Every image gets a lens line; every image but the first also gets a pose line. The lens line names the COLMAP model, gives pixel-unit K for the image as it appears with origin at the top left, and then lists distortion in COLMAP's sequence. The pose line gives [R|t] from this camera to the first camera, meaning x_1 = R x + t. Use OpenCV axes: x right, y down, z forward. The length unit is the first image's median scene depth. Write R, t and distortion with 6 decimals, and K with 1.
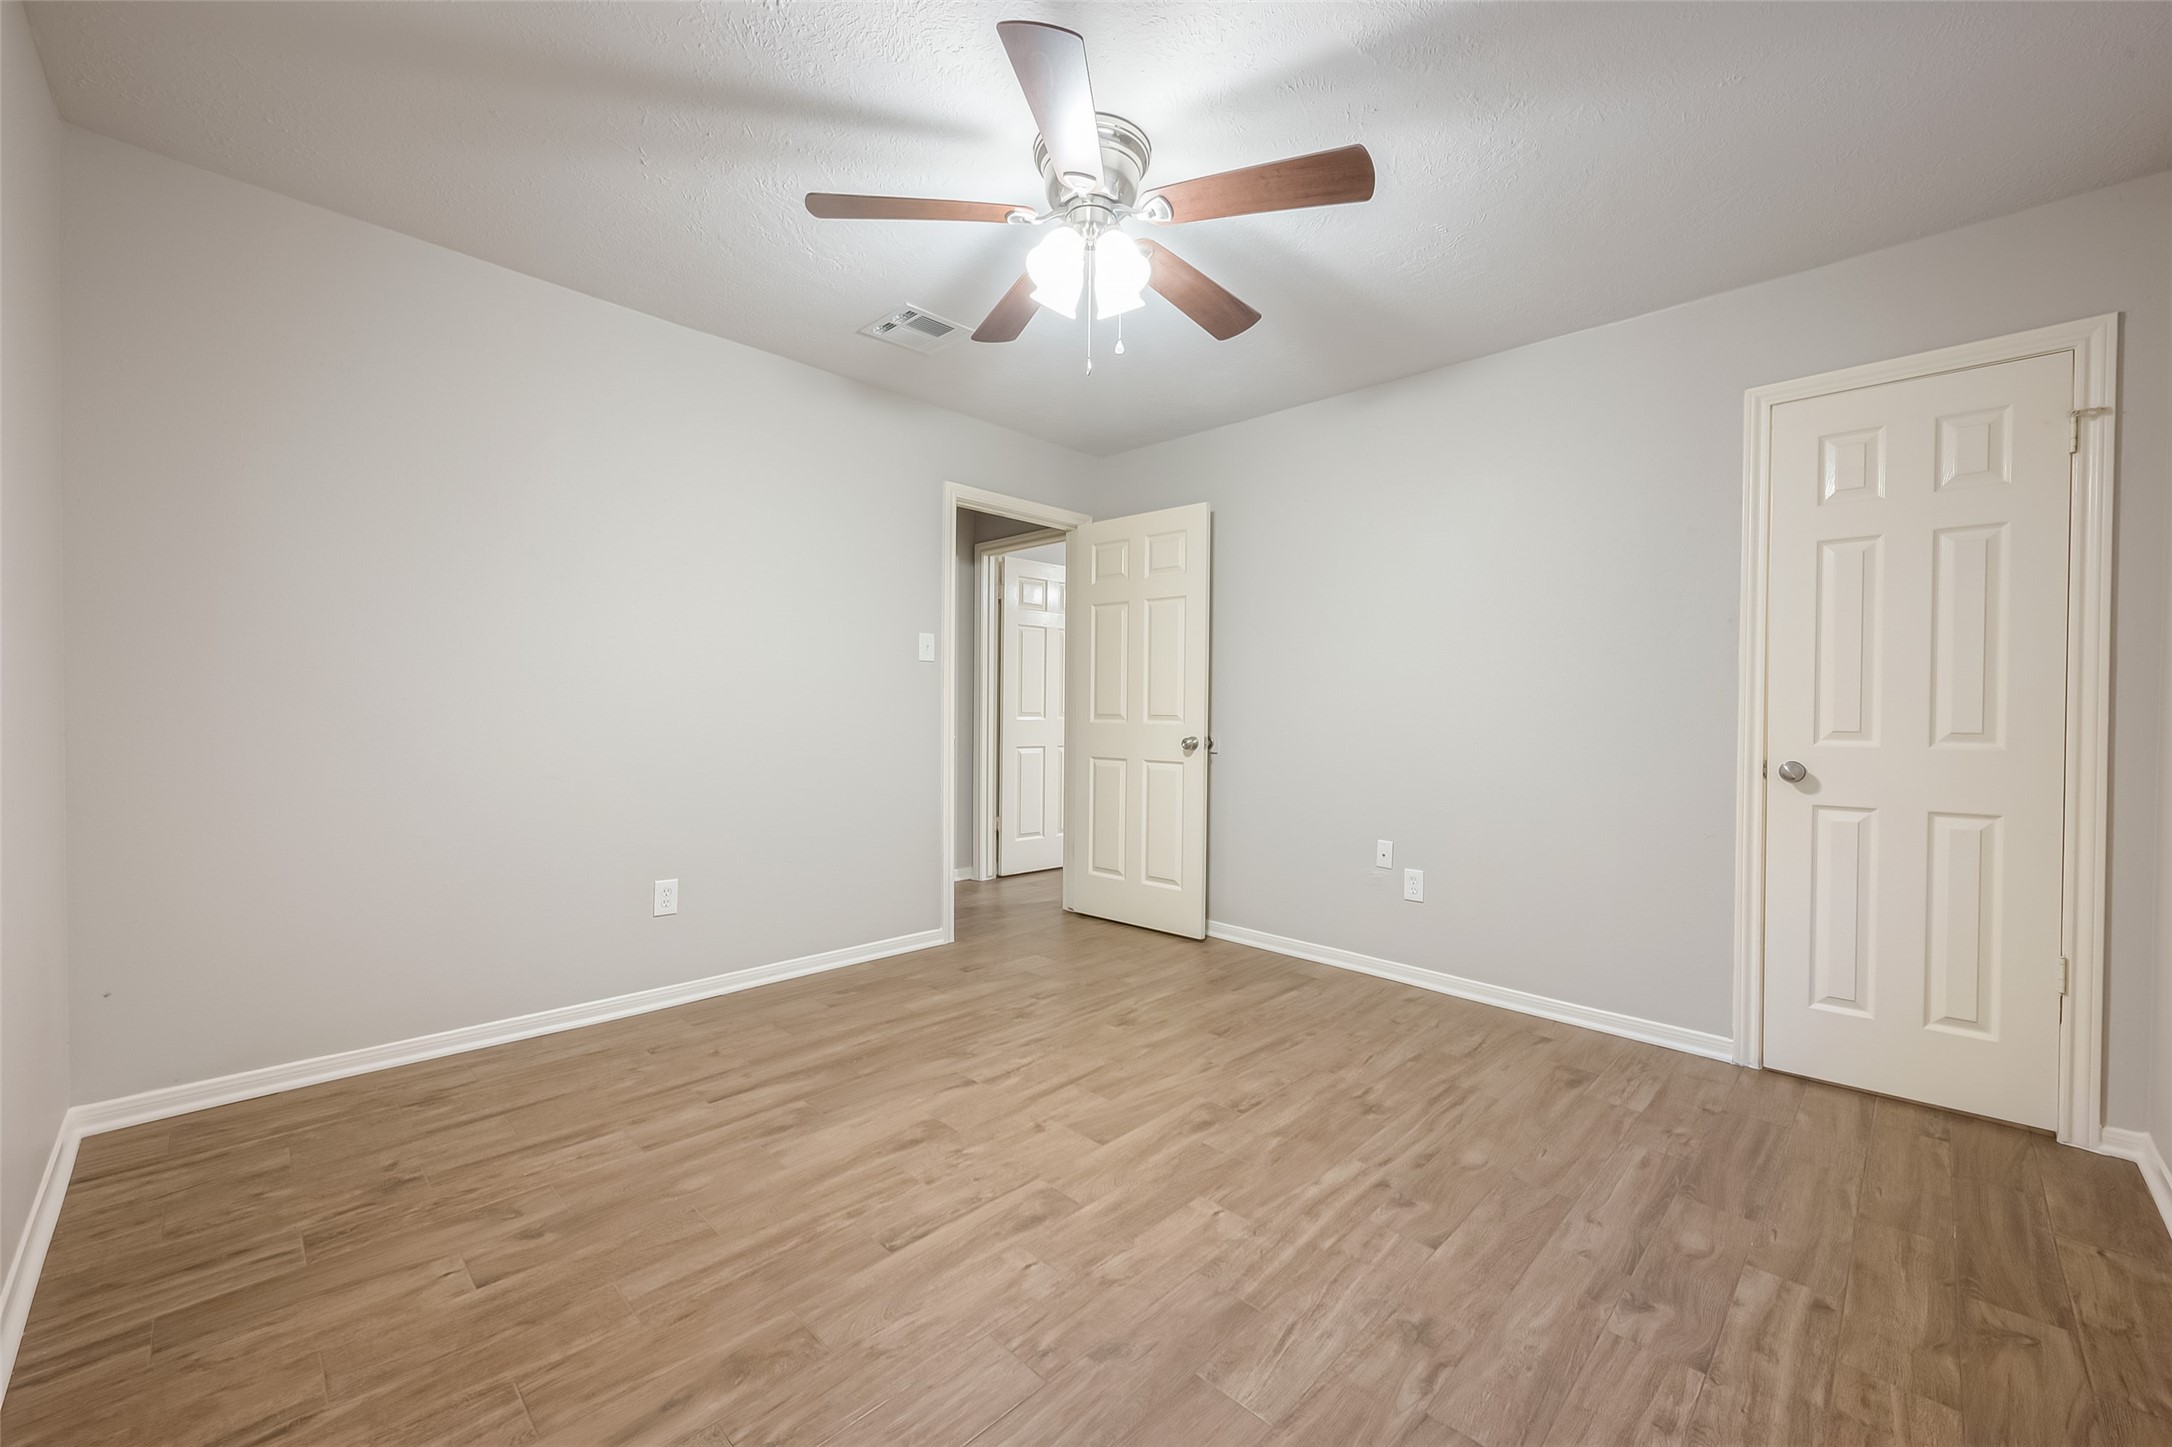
lens RADIAL K [[855.2, 0, 1098.5], [0, 855.2, 724.1], [0, 0, 1]] dist [-0.000463, 0.000462]
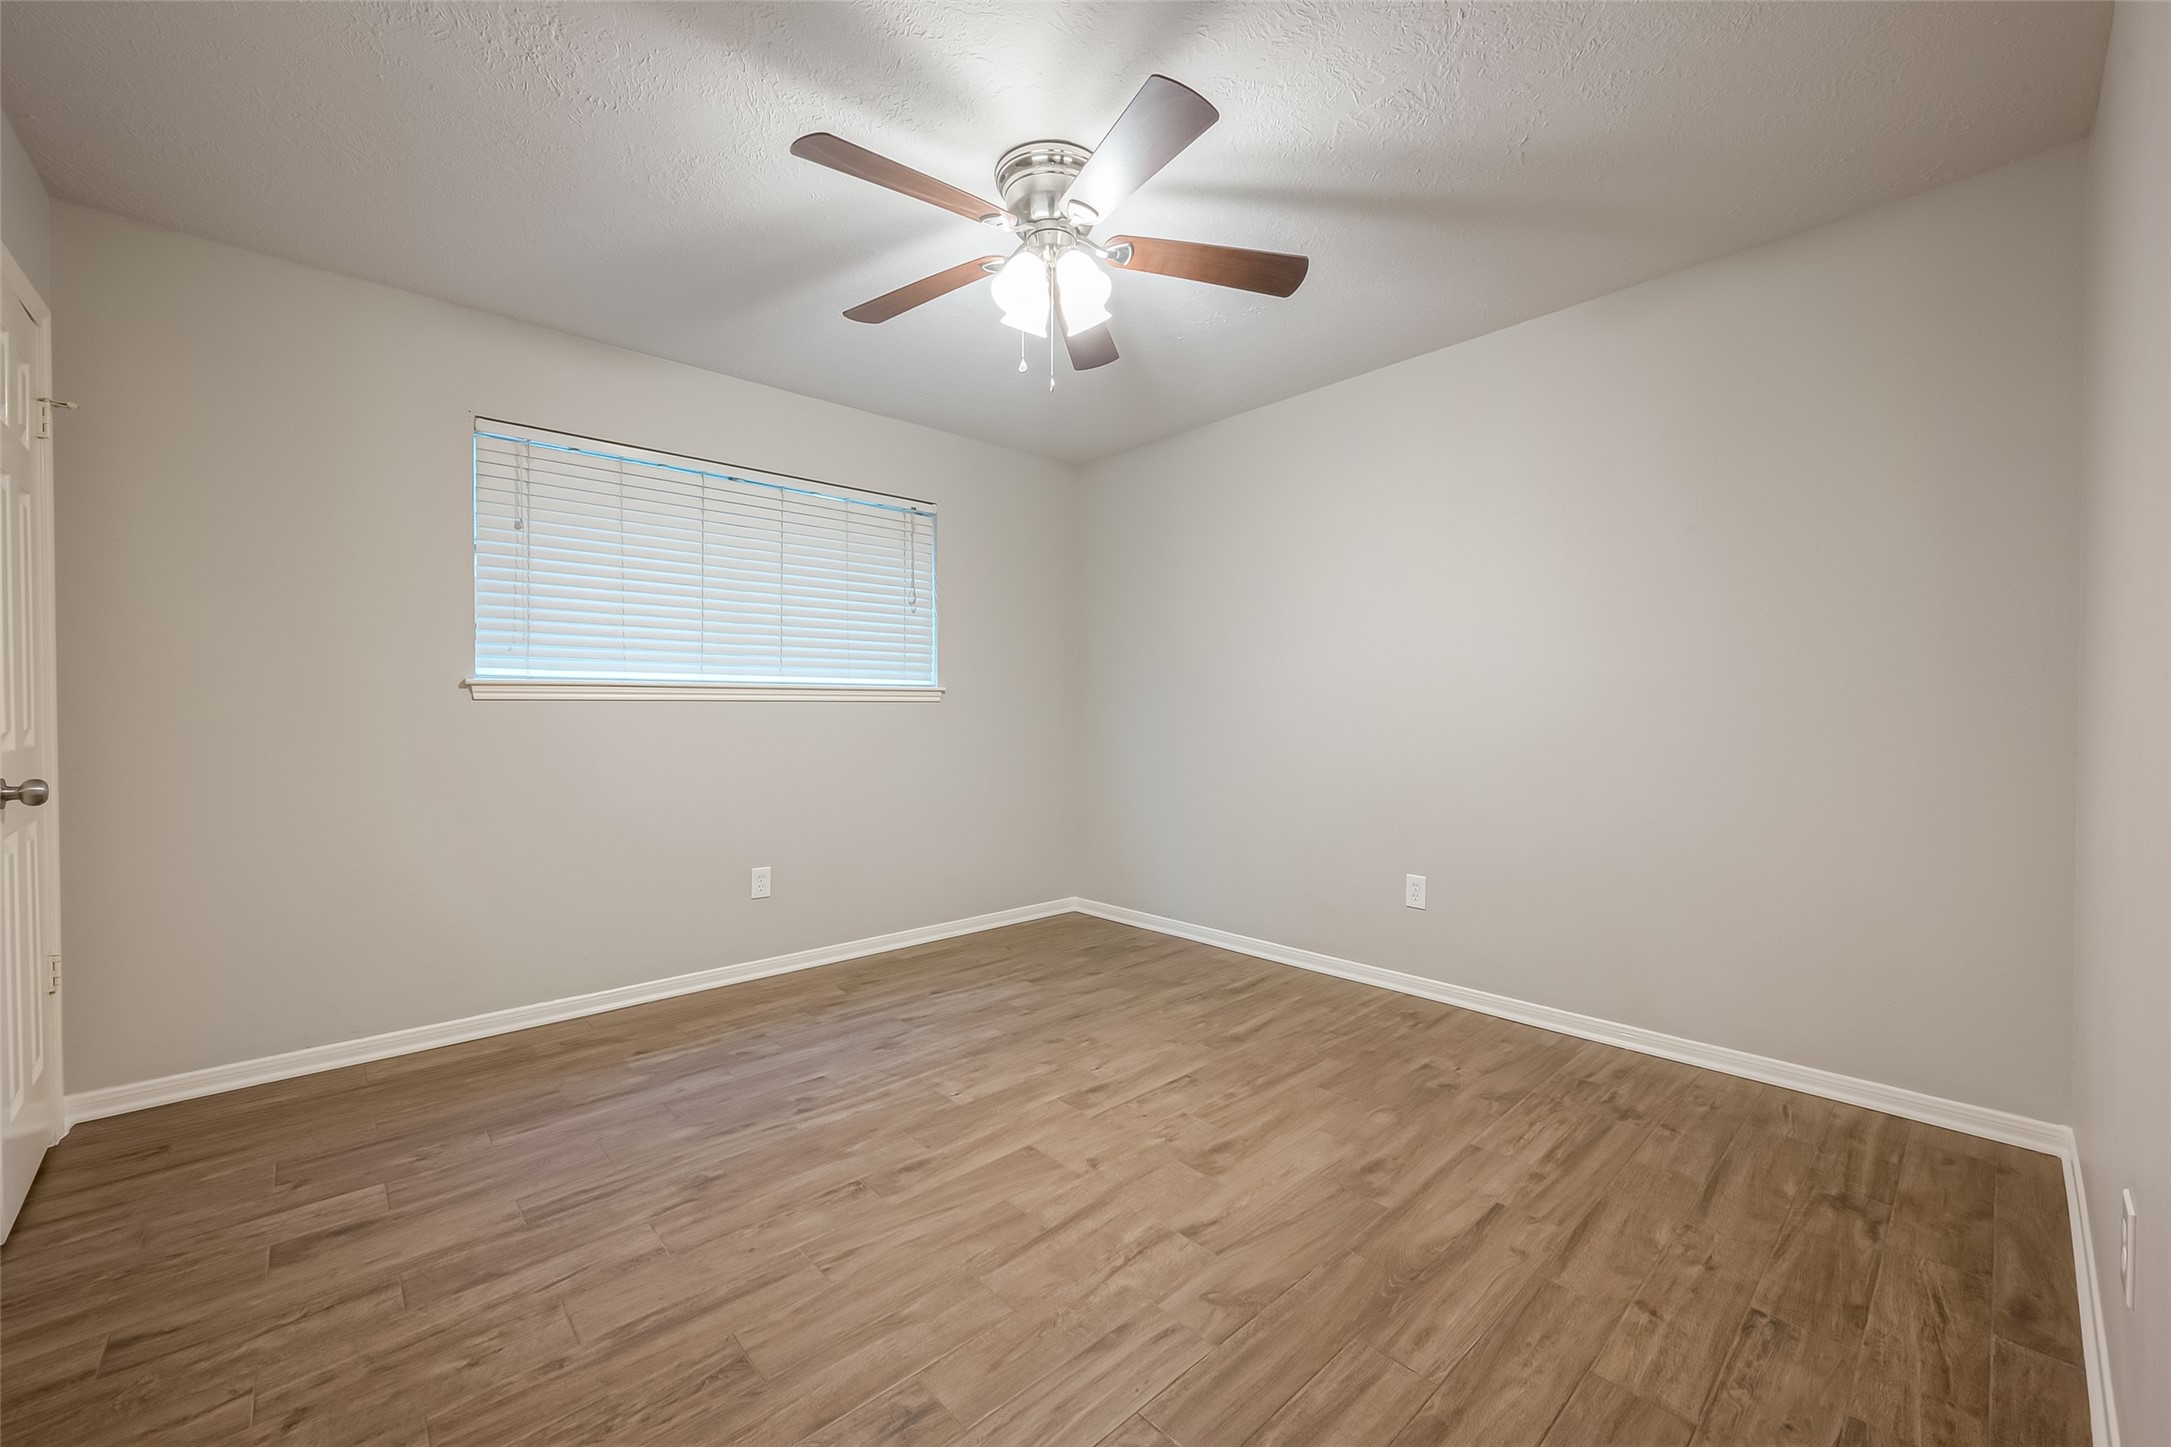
lens RADIAL K [[854.8, 0, 1098.0], [0, 854.8, 724.1], [0, 0, 1]] dist [-0.000463, 0.000462]
pose [[-0.998787, -0.010683, 0.048063, -0.118502], [-0.008982, 0.999330, 0.035468, -0.041243], [-0.048410, 0.034993, -0.998214, 1.978782]]
